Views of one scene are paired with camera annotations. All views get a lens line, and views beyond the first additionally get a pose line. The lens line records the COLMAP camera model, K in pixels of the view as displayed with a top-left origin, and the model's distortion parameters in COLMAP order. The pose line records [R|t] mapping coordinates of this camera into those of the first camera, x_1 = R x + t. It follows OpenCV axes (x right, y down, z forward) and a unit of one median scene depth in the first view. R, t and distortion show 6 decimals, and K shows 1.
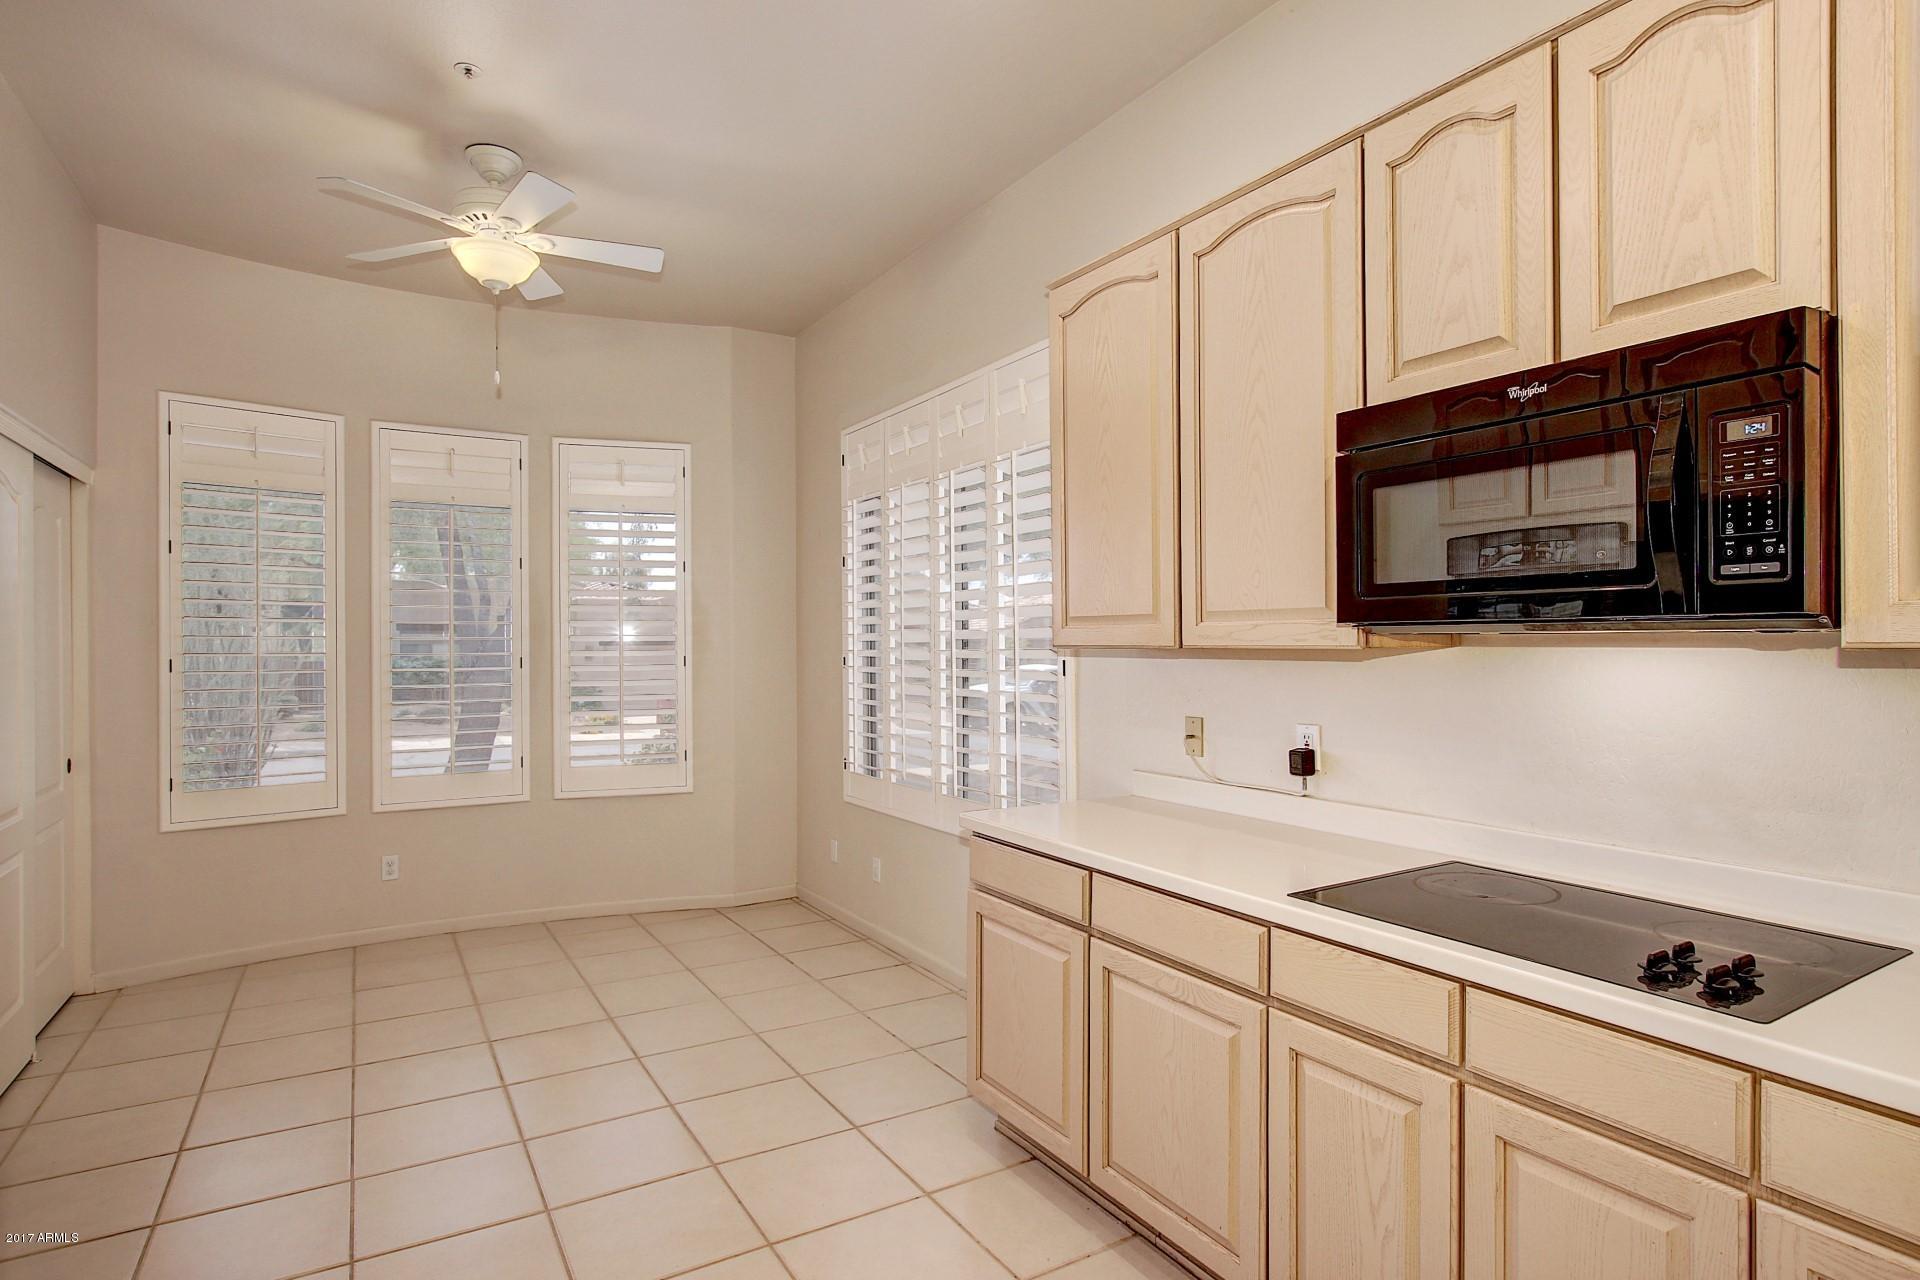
lens RADIAL K [[980.3, 0, 955.6], [0, 980.3, 647.6], [0, 0, 1]] dist [-0.018765, 0.001569]
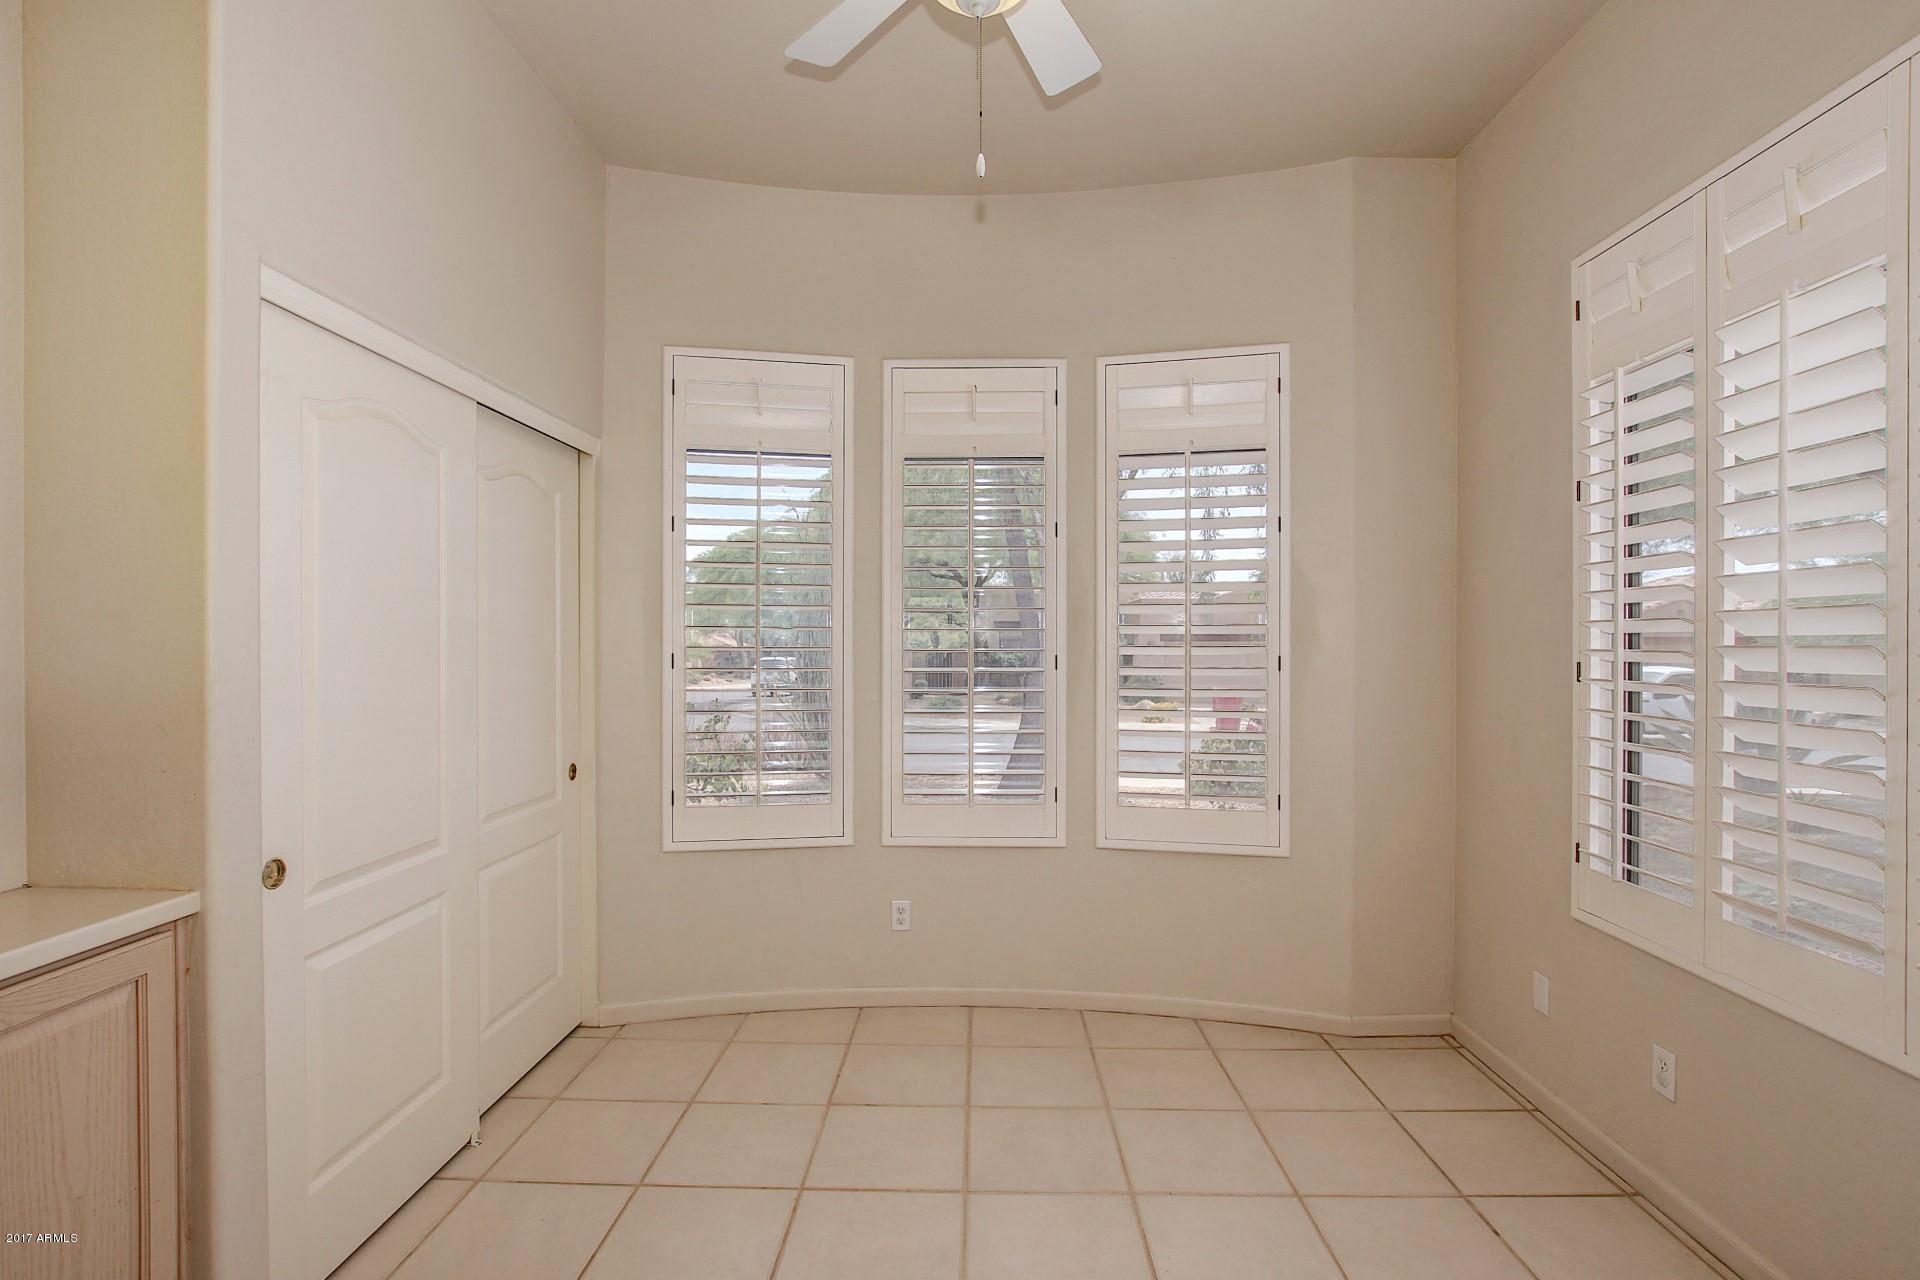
lens RADIAL K [[871.4, 0, 944.7], [0, 871.4, 645.9], [0, 0, 1]] dist [-0.033814, 0.006936]
pose [[0.823637, 0.007675, -0.567065, -0.169923], [-0.006027, 0.999970, 0.004781, -0.000017], [0.567085, -0.000520, 0.823659, 0.499372]]
